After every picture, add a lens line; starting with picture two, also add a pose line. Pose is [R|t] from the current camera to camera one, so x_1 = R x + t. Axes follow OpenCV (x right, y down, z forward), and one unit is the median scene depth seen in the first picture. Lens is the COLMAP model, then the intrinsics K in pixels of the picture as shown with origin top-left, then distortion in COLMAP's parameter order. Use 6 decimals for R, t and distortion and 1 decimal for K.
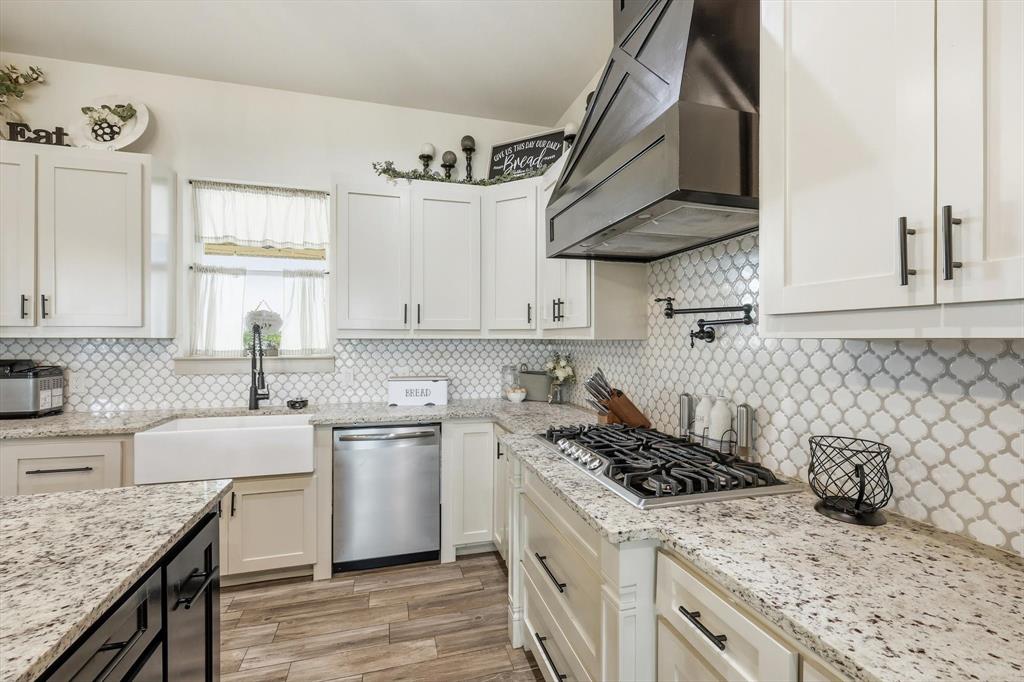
lens RADIAL K [[448.3, 0, 512.6], [0, 448.3, 338.5], [0, 0, 1]] dist [0.002497, 0.000618]
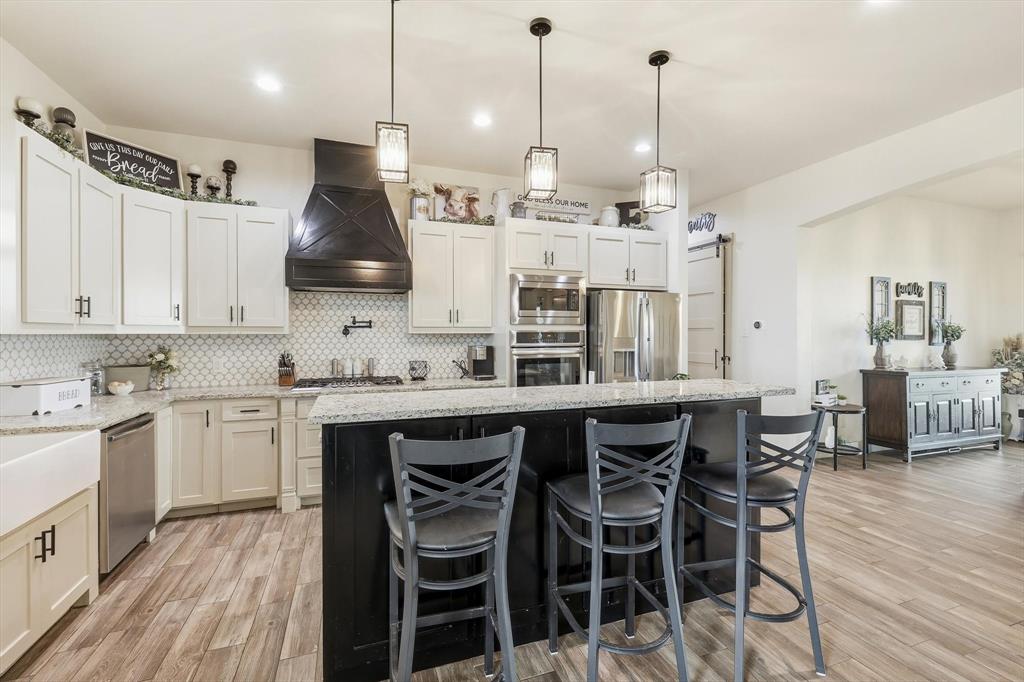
lens RADIAL K [[448.3, 0, 510.4], [0, 448.3, 335.1], [0, 0, 1]] dist [0.002497, 0.000618]
pose [[-0.067763, -0.004267, 0.997692, -1.316183], [0.000628, 0.999990, 0.004320, -0.000210], [-0.997701, 0.000919, -0.067760, 0.212096]]
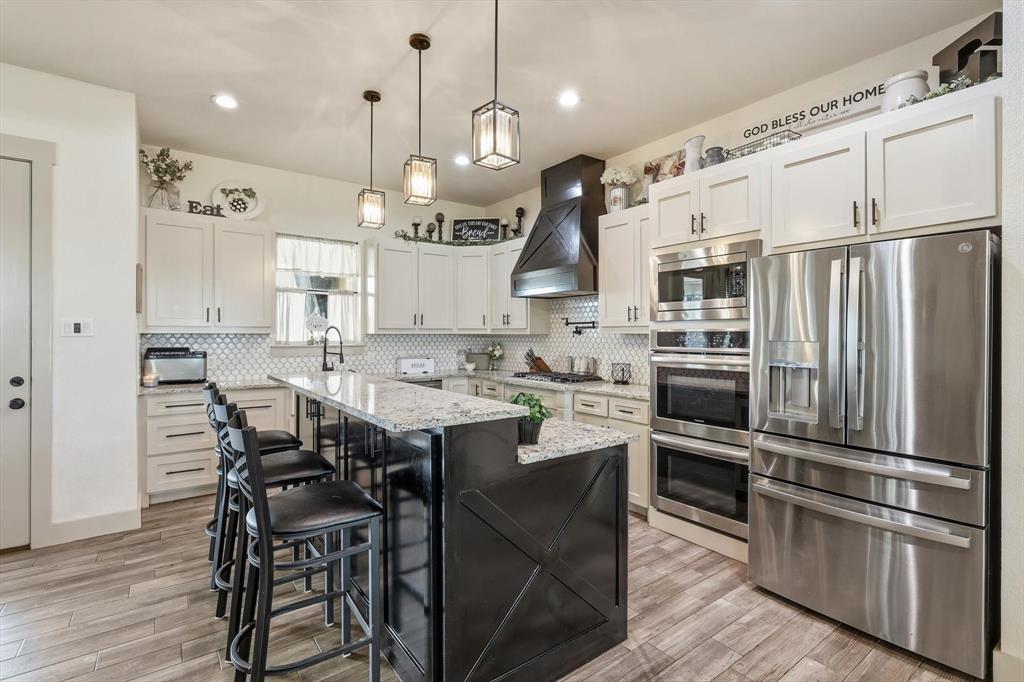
lens RADIAL K [[473.8, 0, 514.4], [0, 473.8, 335.1], [0, 0, 1]] dist [-0.001935, -0.000027]
pose [[0.935901, -0.001473, 0.352260, -0.573059], [0.000838, 0.999998, 0.001956, 0.001807], [-0.352262, -0.001536, 0.935900, -0.931024]]
